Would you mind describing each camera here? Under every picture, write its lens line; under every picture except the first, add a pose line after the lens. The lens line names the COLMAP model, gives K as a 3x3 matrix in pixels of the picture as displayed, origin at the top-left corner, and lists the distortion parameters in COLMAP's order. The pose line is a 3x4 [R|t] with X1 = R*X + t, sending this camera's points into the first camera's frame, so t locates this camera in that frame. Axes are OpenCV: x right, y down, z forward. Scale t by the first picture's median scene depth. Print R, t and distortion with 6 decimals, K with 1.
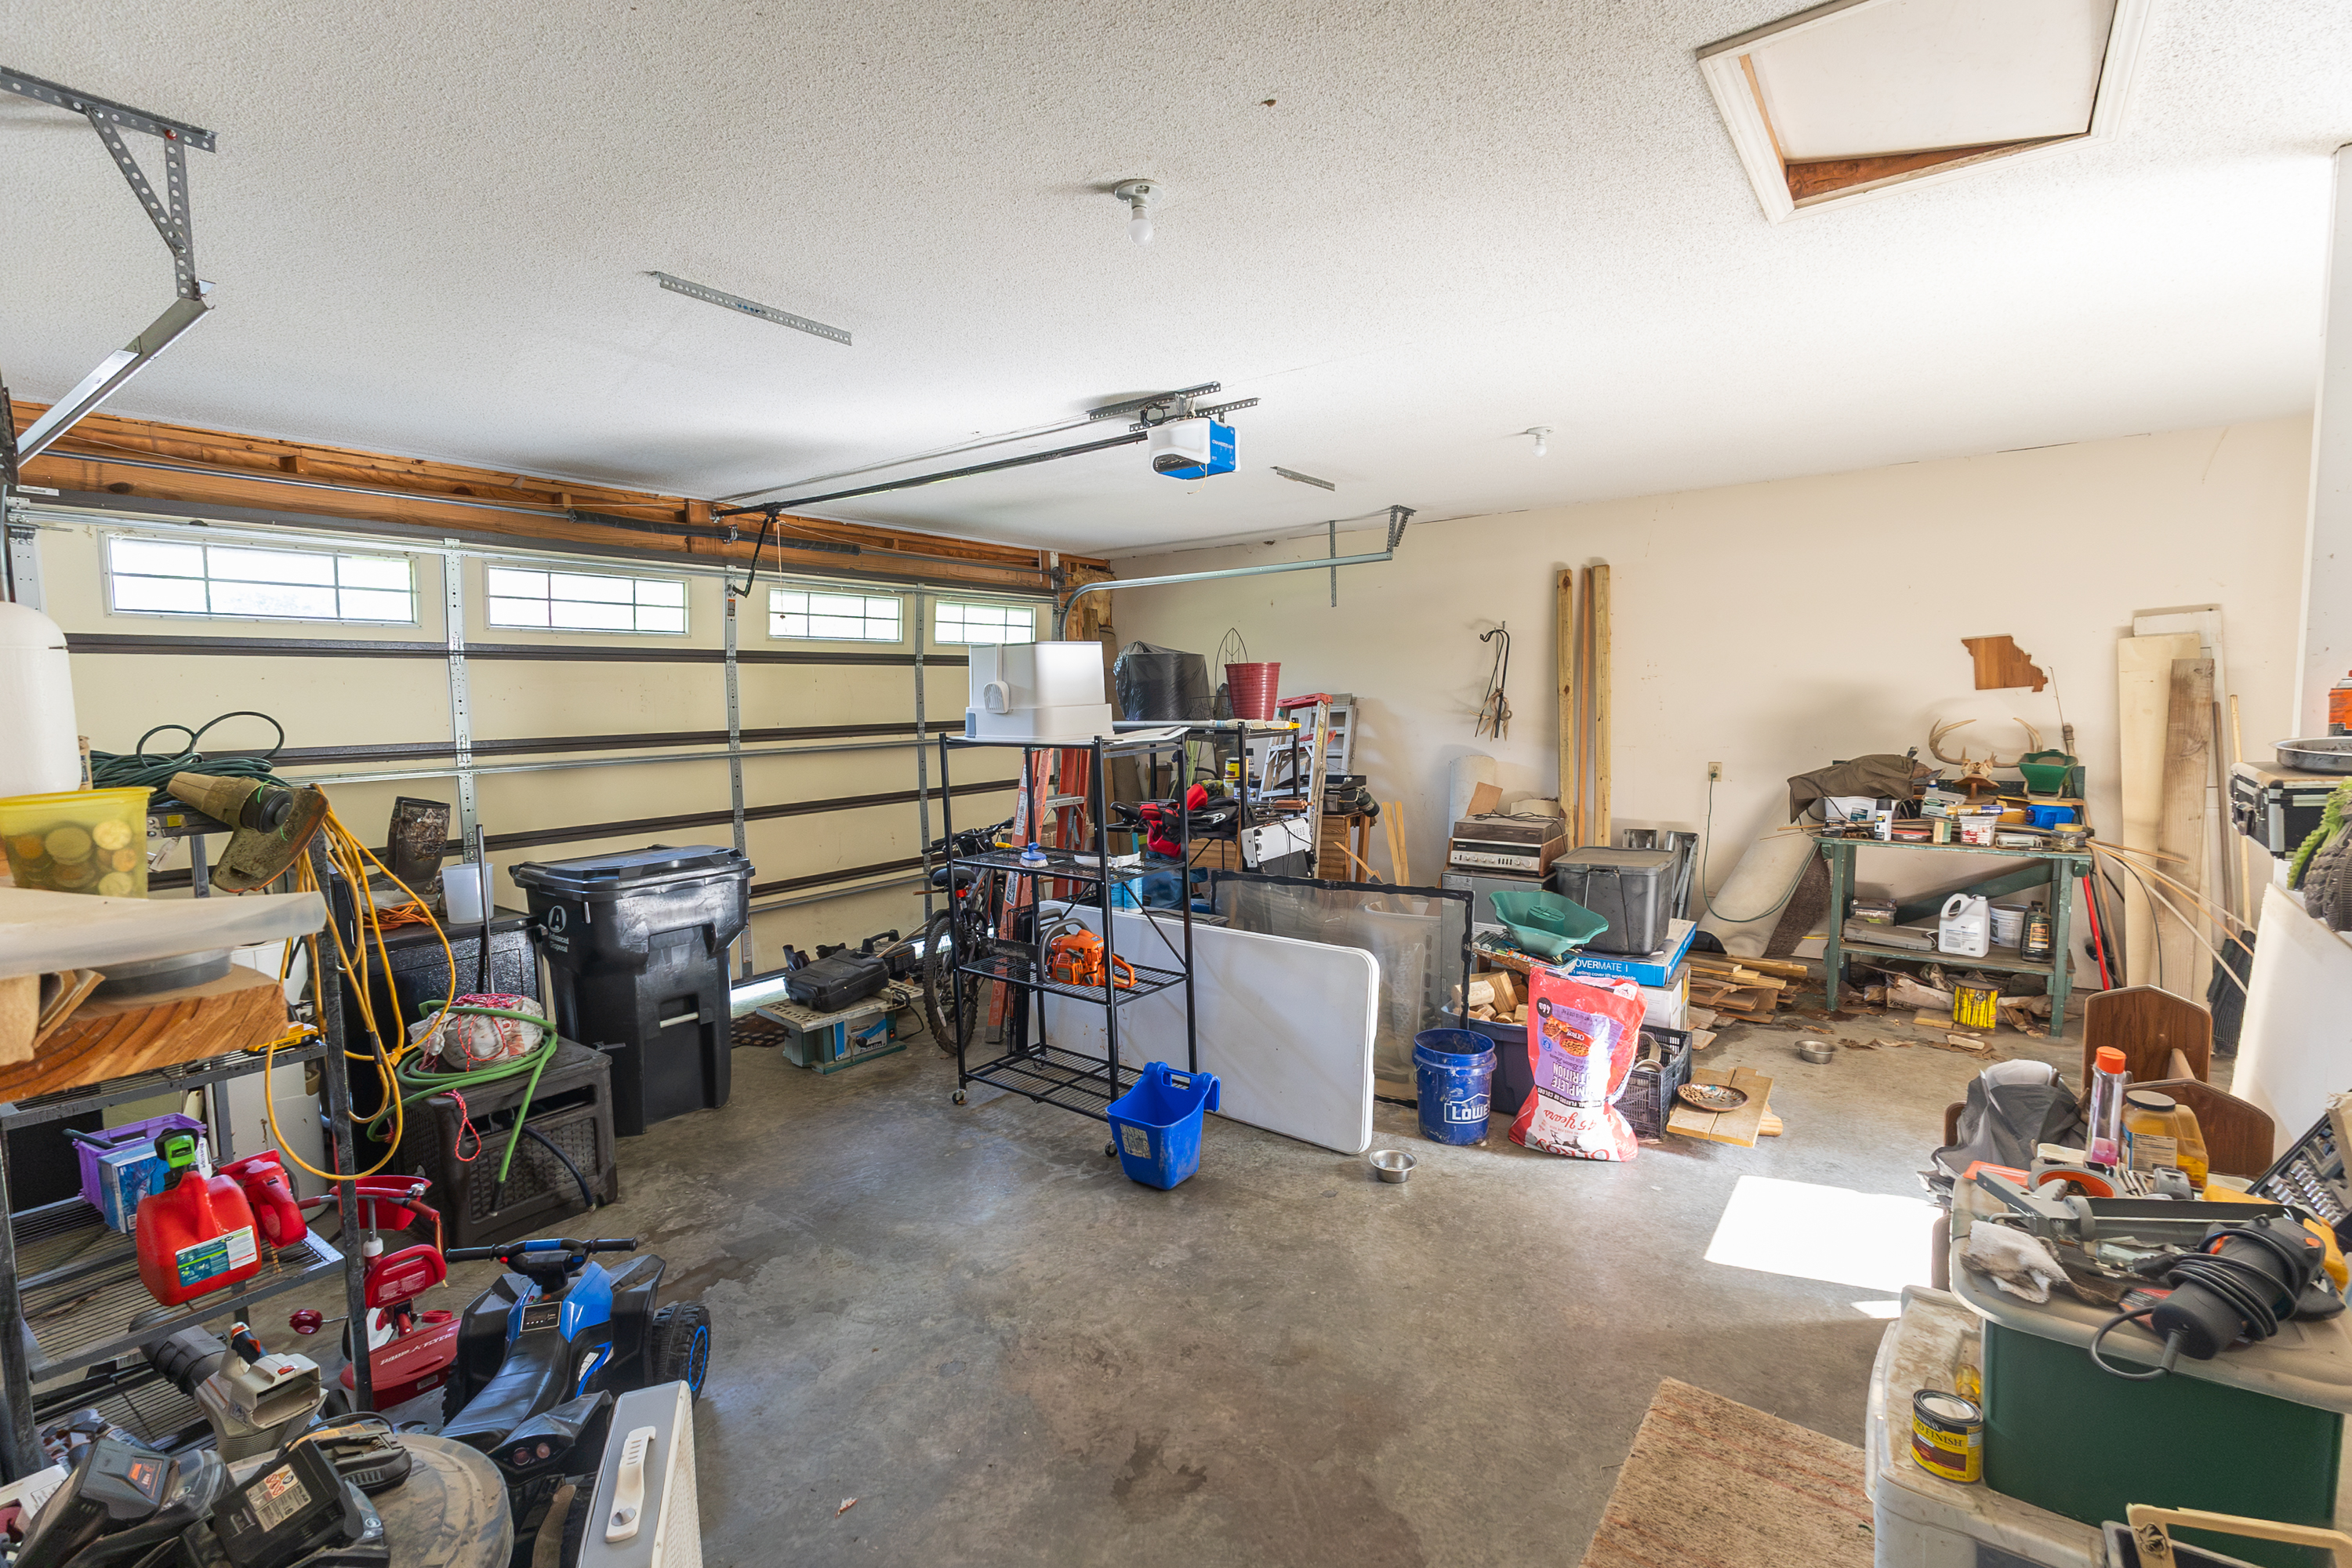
lens RADIAL K [[1076.1, 0, 1182.2], [0, 1076.1, 786.0], [0, 0, 1]] dist [0.014873, 0.000502]
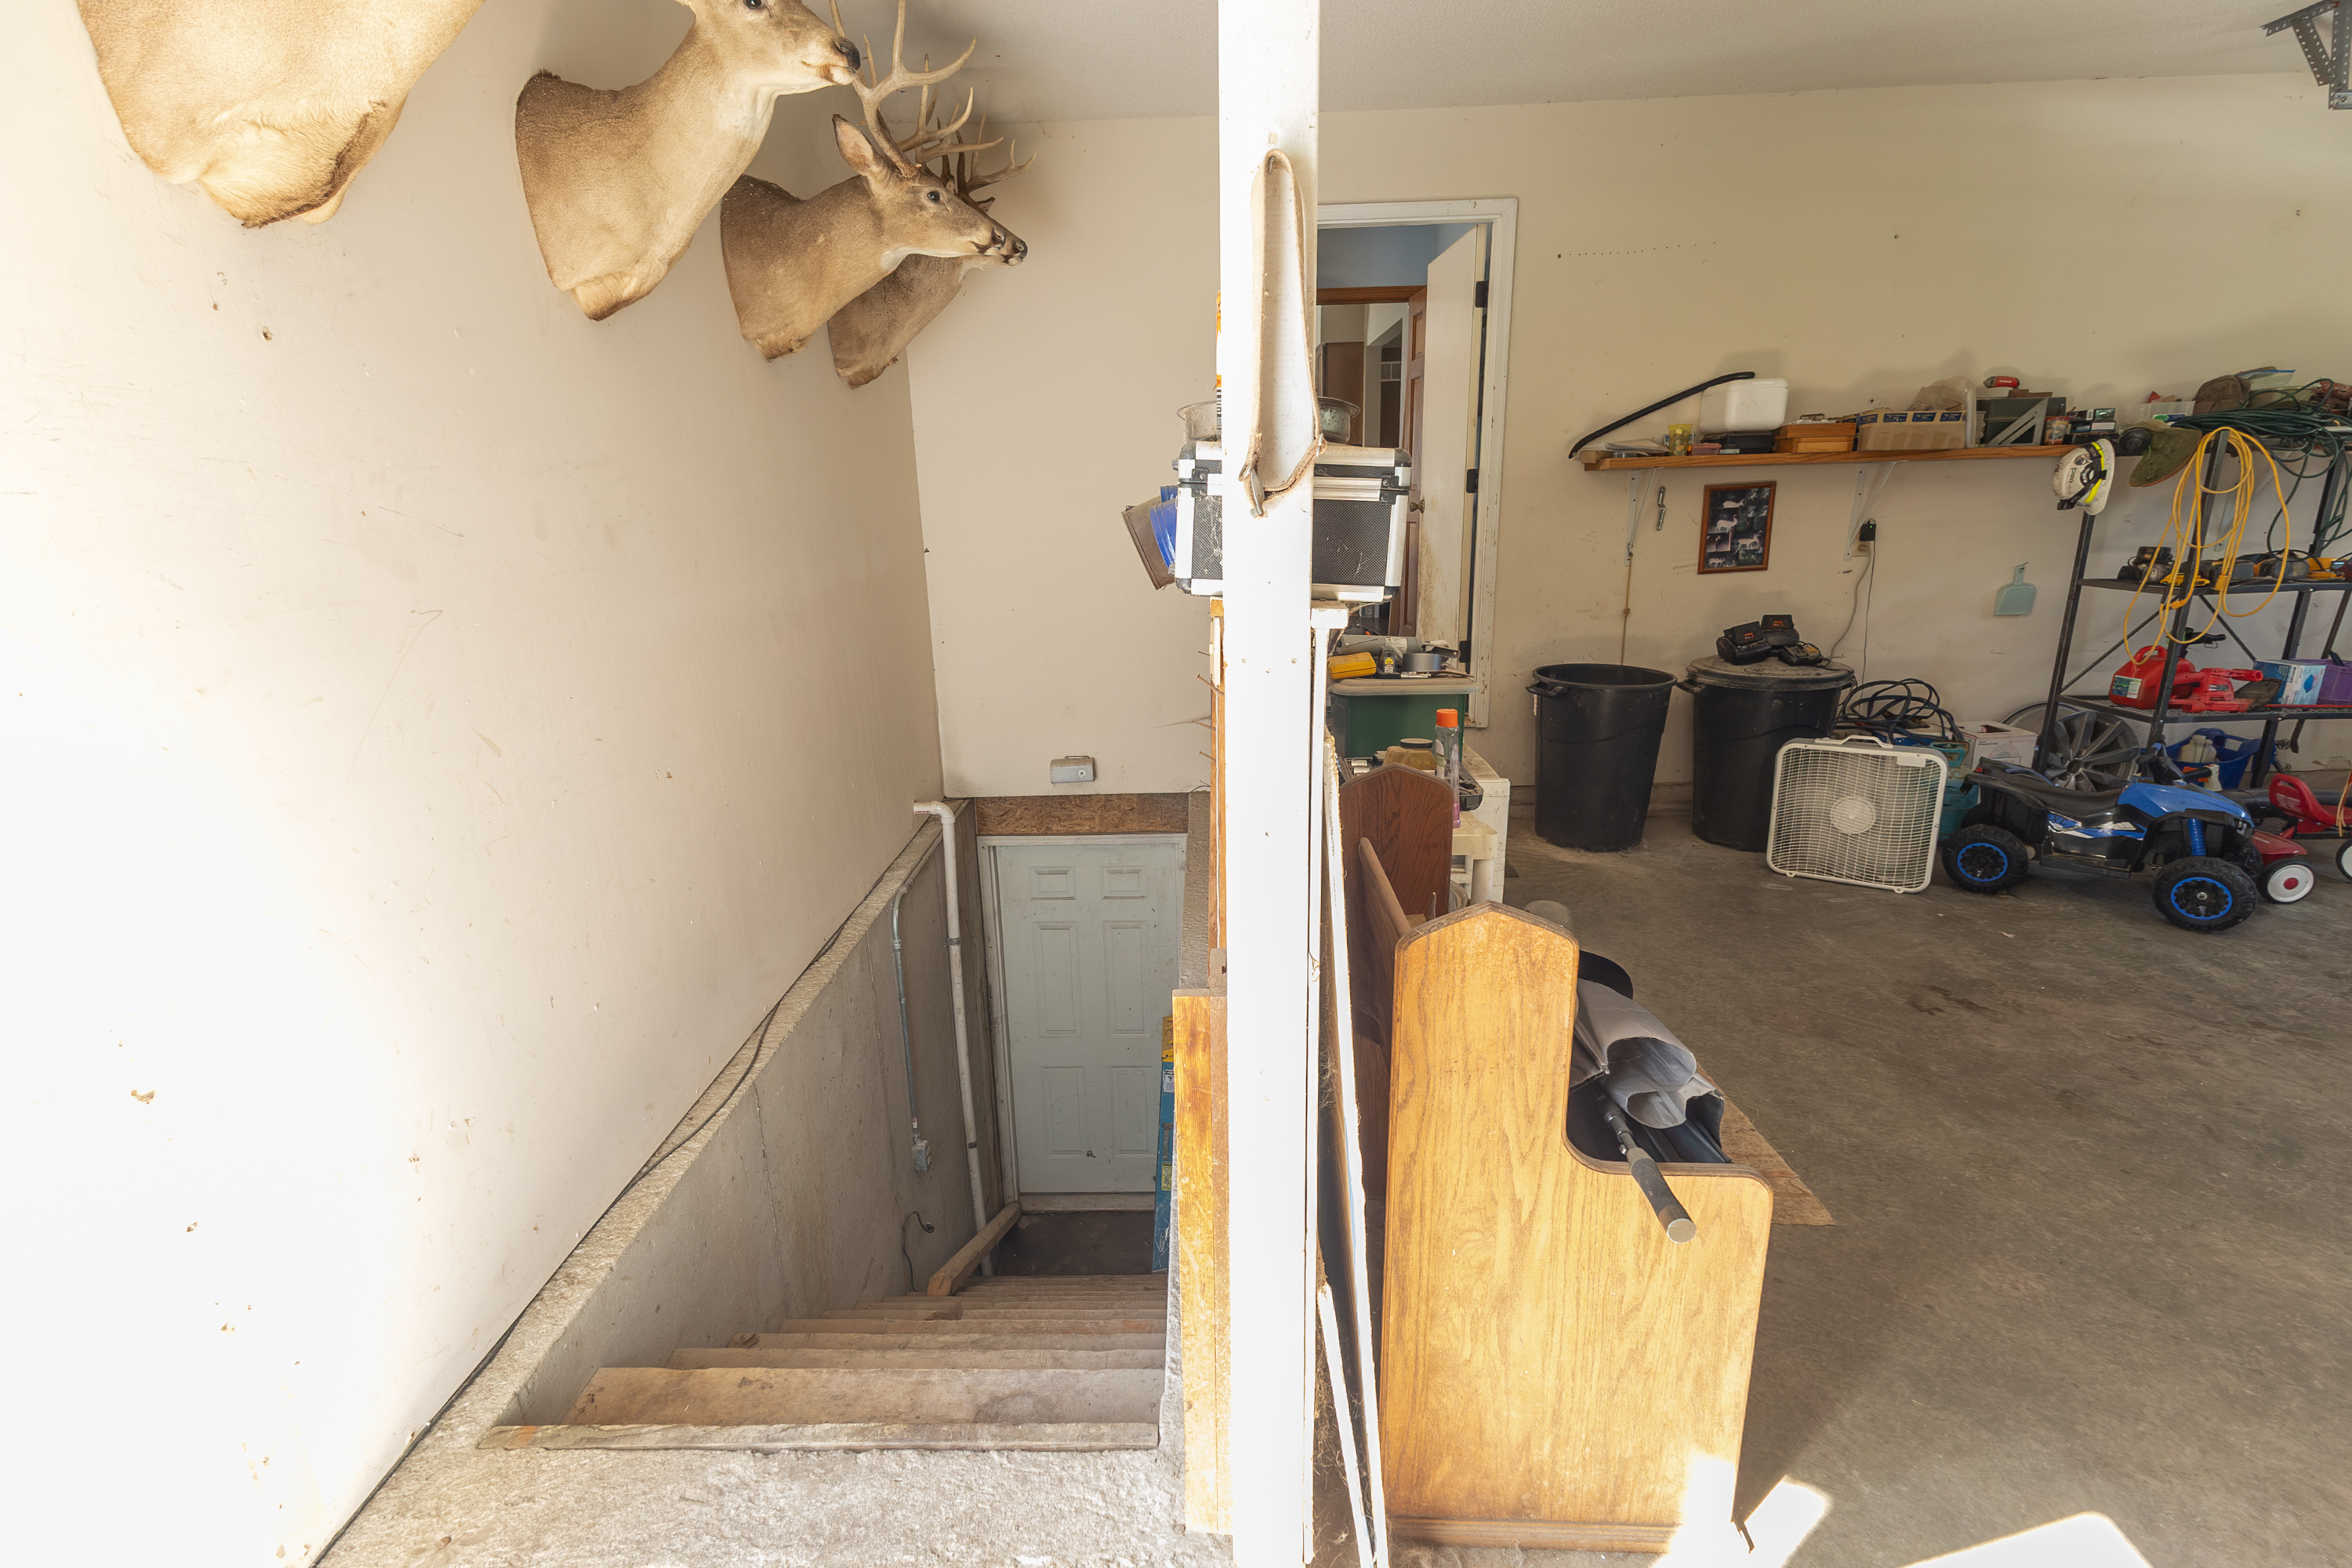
lens RADIAL K [[1076.1, 0, 1182.2], [0, 1076.1, 786.0], [0, 0, 1]] dist [0.014873, 0.000502]
pose [[-0.822533, 0.184041, -0.538115, 1.319752], [-0.016962, 0.937832, 0.346675, -0.034819], [0.568464, 0.294279, -0.768276, 1.353164]]
